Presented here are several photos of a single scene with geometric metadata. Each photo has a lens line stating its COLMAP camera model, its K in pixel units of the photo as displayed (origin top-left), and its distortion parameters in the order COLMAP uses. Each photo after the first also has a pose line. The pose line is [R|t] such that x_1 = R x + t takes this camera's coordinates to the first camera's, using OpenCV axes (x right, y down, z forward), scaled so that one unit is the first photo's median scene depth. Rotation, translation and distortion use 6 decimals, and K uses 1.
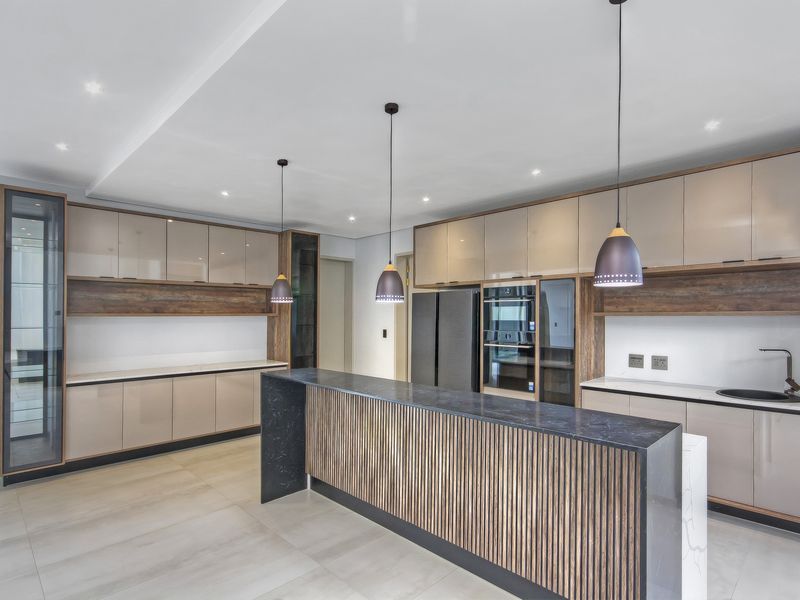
lens RADIAL K [[426.3, 0, 399.7], [0, 426.3, 316.7], [0, 0, 1]] dist [0.002851, 0.000264]
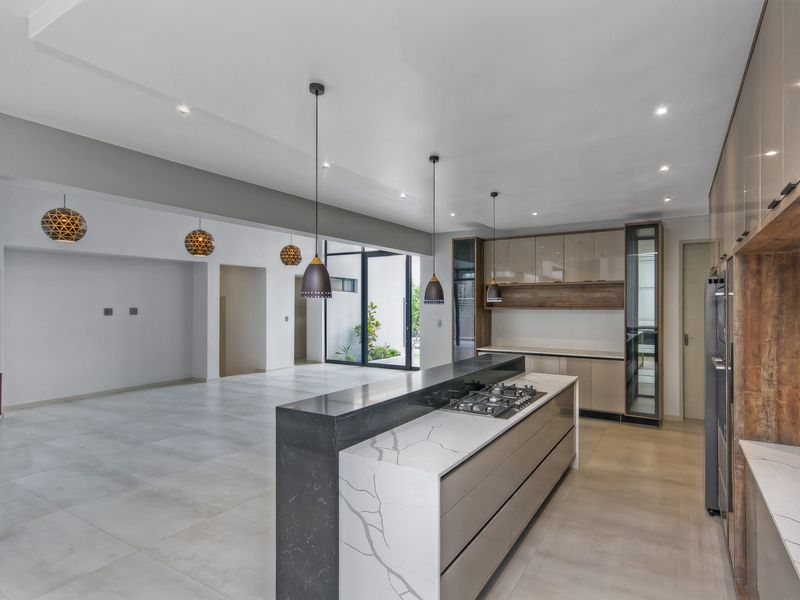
lens RADIAL K [[435.2, 0, 449.3], [0, 435.2, 300.8], [0, 0, 1]] dist [0.004686, 0.001588]
pose [[0.281808, -0.005828, -0.959453, 0.758048], [0.001027, 0.999983, -0.005773, -0.024052], [0.959470, 0.000641, 0.281809, 0.395176]]
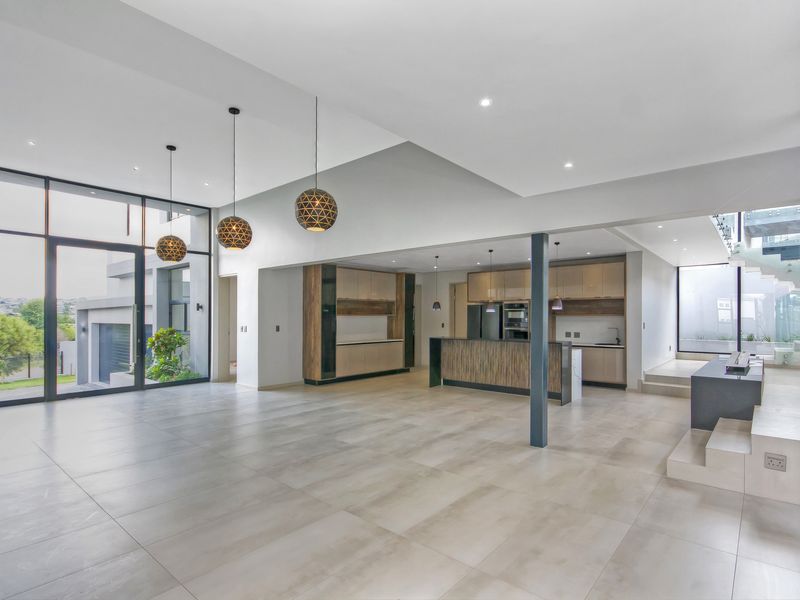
lens RADIAL K [[426.3, 0, 399.7], [0, 426.3, 316.7], [0, 0, 1]] dist [0.002851, 0.000264]
pose [[0.995914, -0.000387, 0.090307, -0.575604], [0.000194, 0.999998, 0.002151, -0.002789], [-0.090308, -0.002125, 0.995912, -1.234592]]
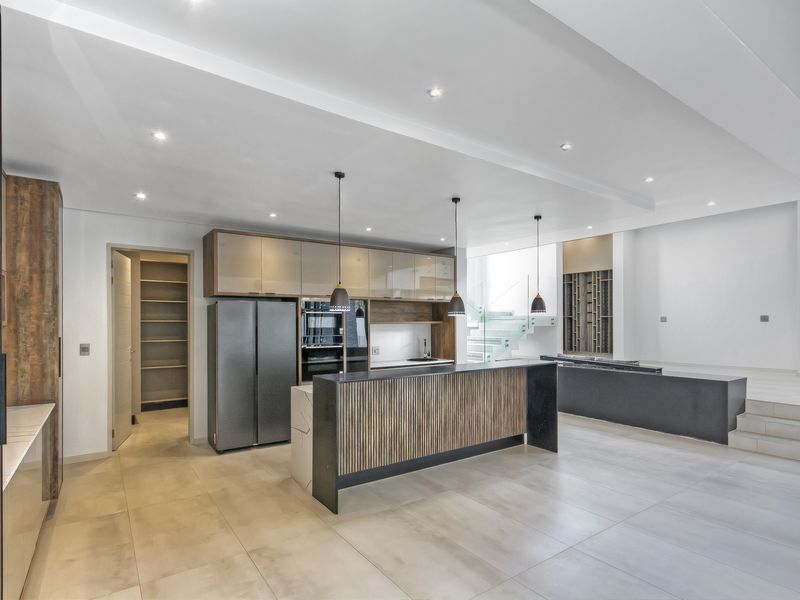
lens RADIAL K [[436.4, 0, 398.9], [0, 436.4, 323.9], [0, 0, 1]] dist [-0.001056, -0.000171]
pose [[0.170727, -0.000134, 0.985318, -1.002145], [0.008288, 0.999965, -0.001300, 0.000731], [-0.985284, 0.008388, 0.170722, 0.531478]]
